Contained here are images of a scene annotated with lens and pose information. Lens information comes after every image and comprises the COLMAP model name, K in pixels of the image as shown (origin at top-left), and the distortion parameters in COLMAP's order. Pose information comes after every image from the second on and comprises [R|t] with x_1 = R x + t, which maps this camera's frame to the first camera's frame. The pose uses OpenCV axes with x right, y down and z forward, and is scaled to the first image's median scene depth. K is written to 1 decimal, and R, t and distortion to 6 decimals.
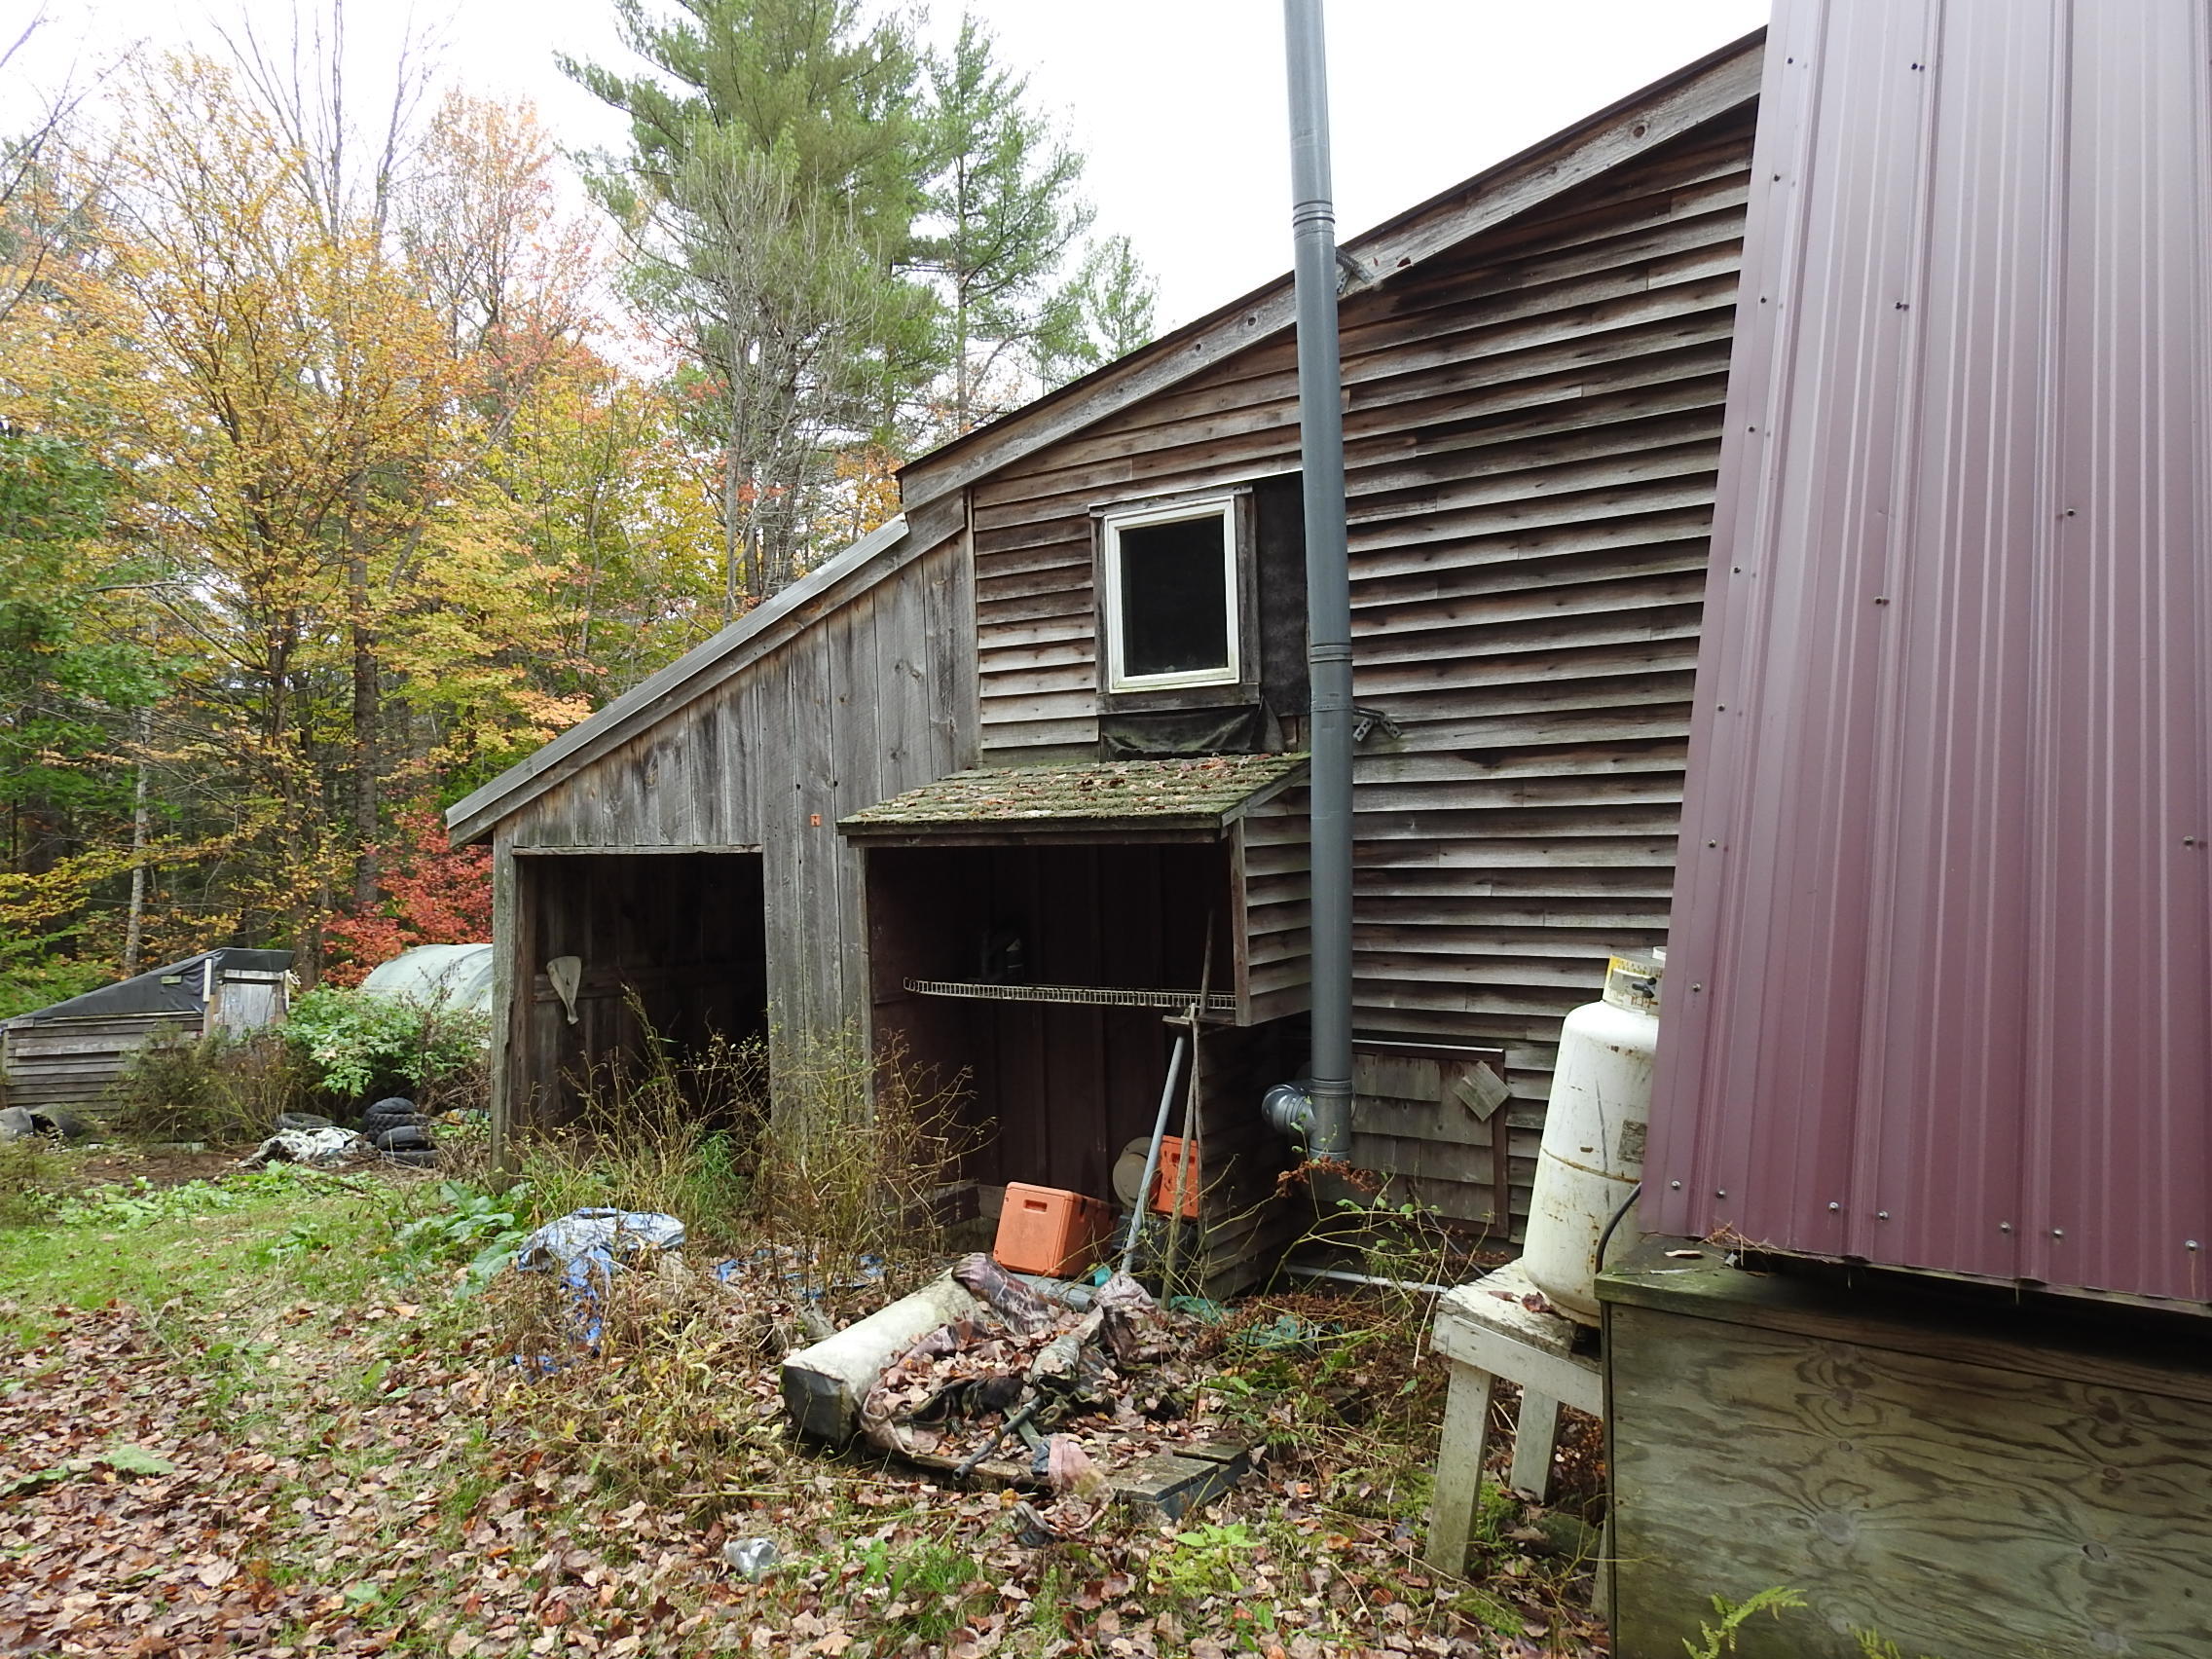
lens RADIAL K [[1580.8, 0, 1106.4], [0, 1580.8, 823.1], [0, 0, 1]] dist [-0.010395, -0.001072]
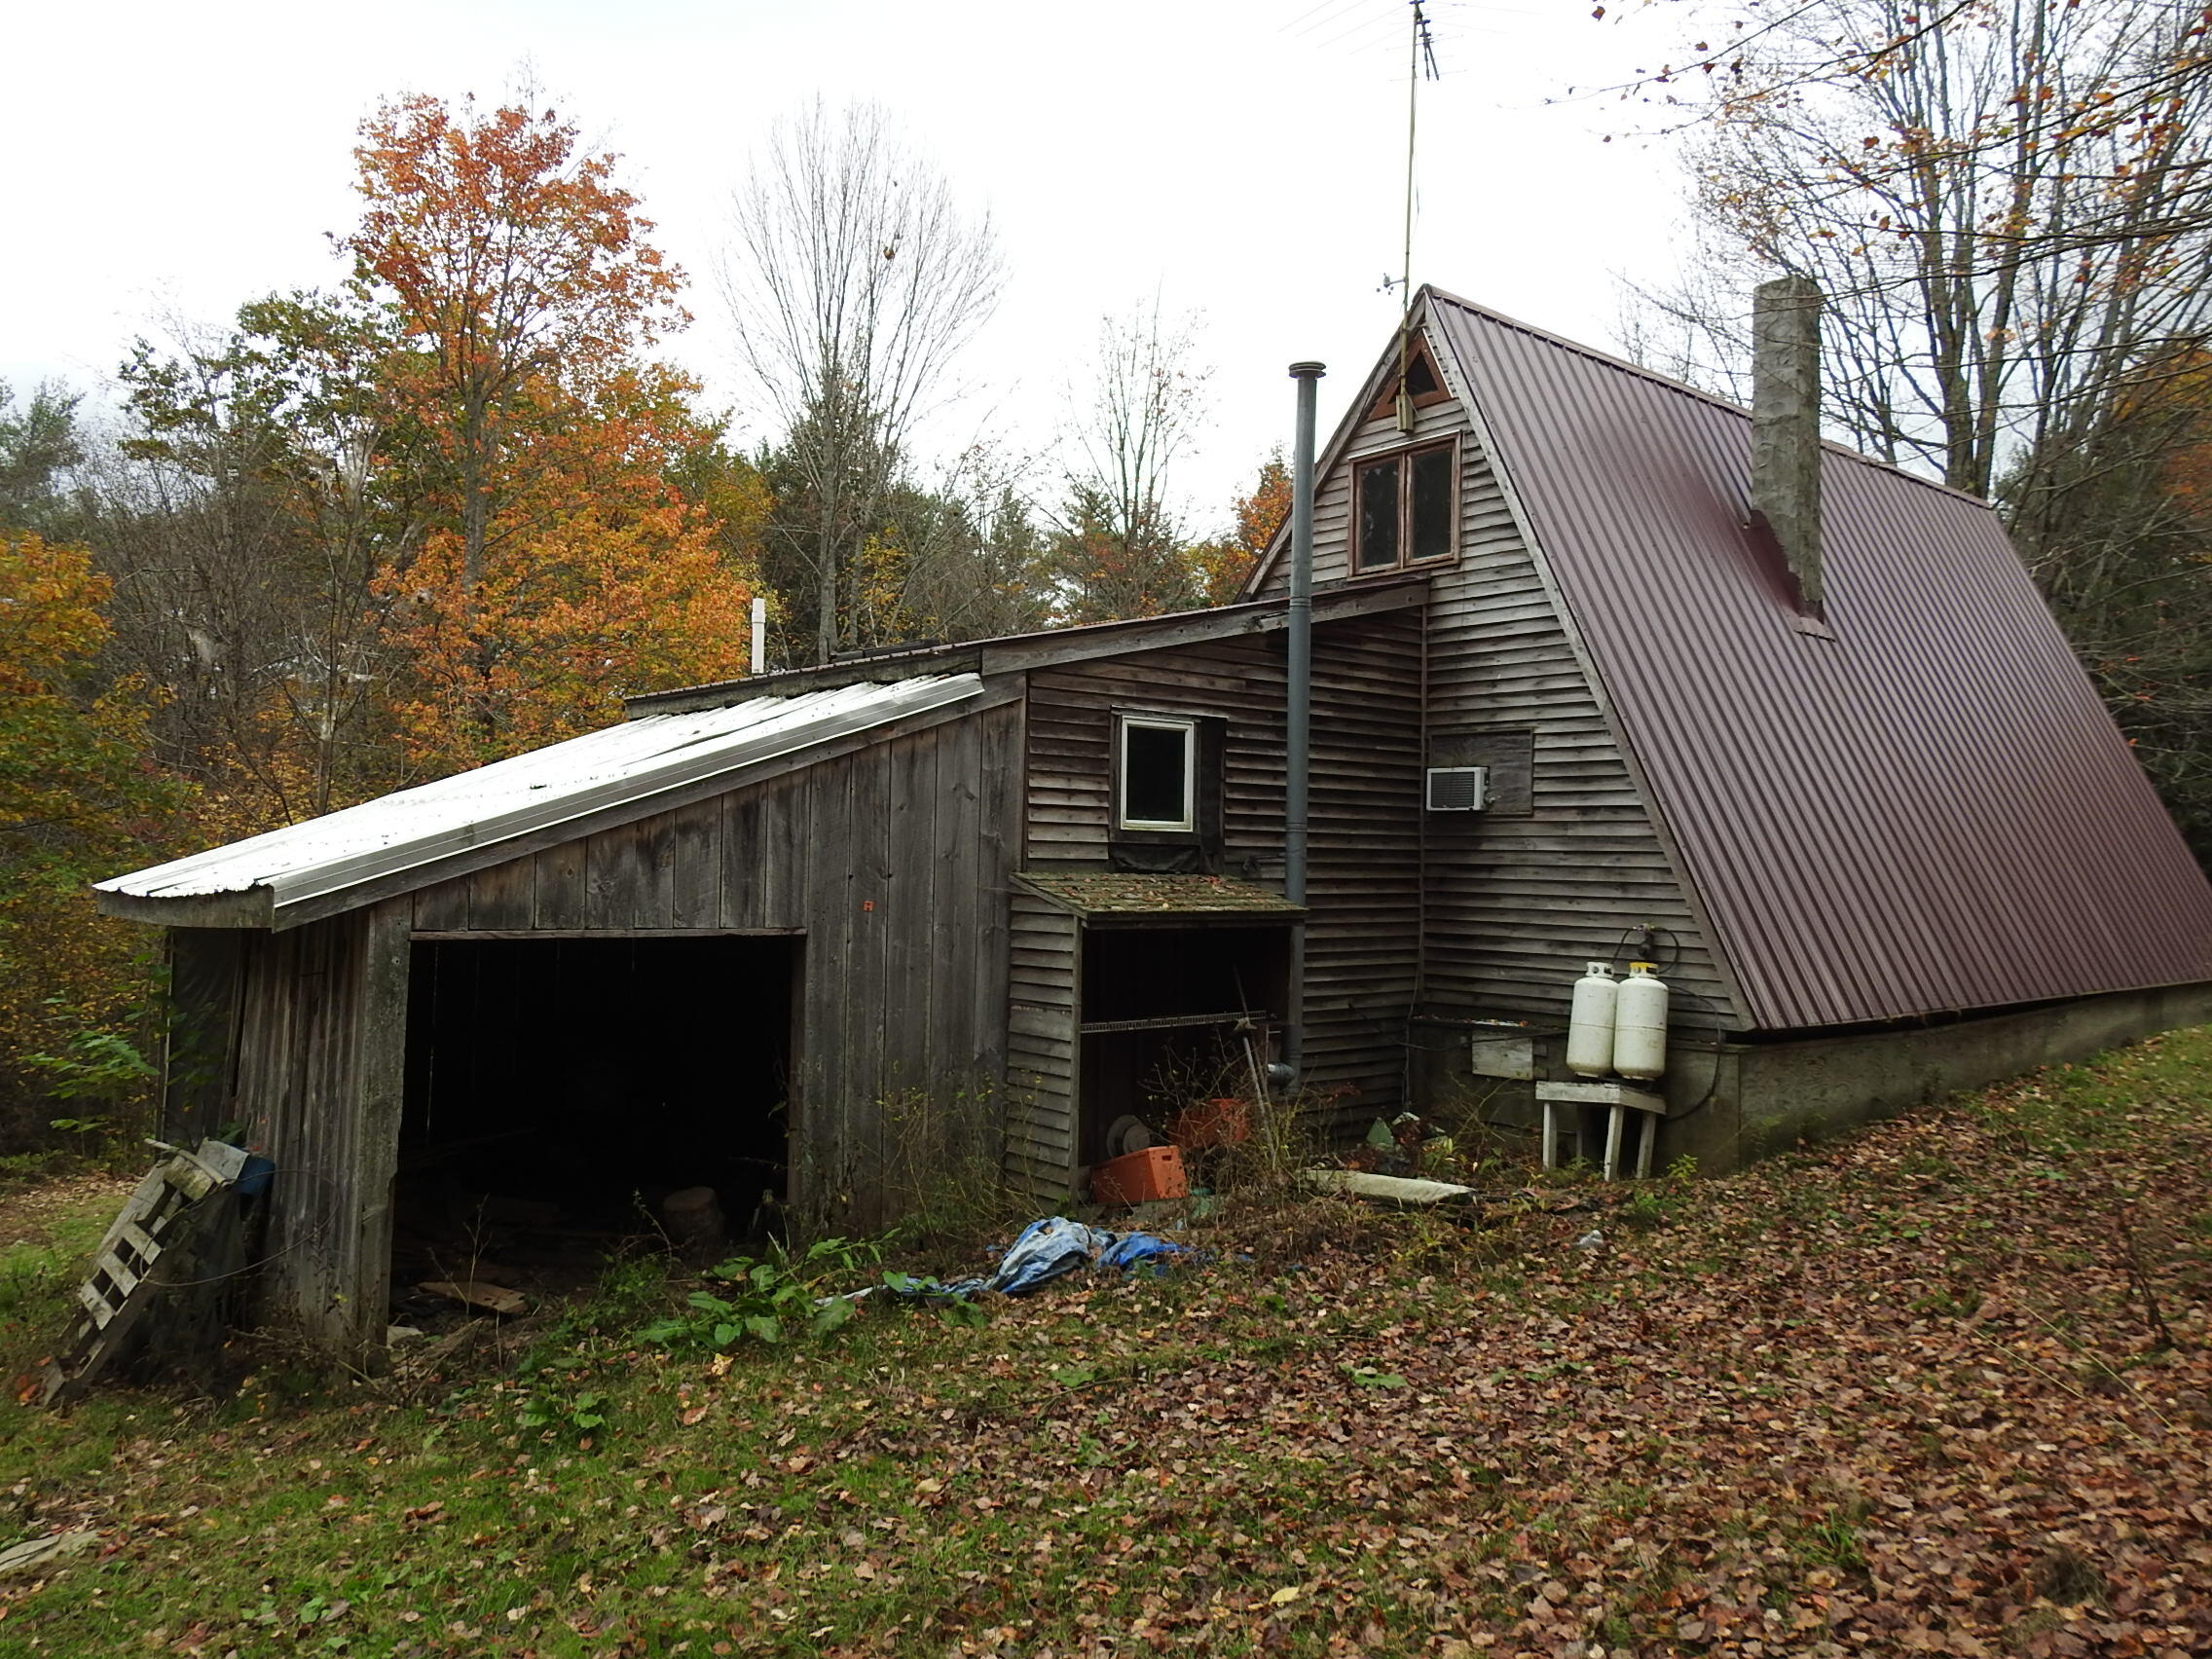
lens RADIAL K [[1580.8, 0, 1107.1], [0, 1580.8, 833.7], [0, 0, 1]] dist [-0.010395, -0.001072]
pose [[0.276993, 0.077986, 0.957702, -1.394633], [0.007683, 0.996489, -0.083367, 0.047958], [-0.960841, 0.030450, 0.275422, 0.553432]]
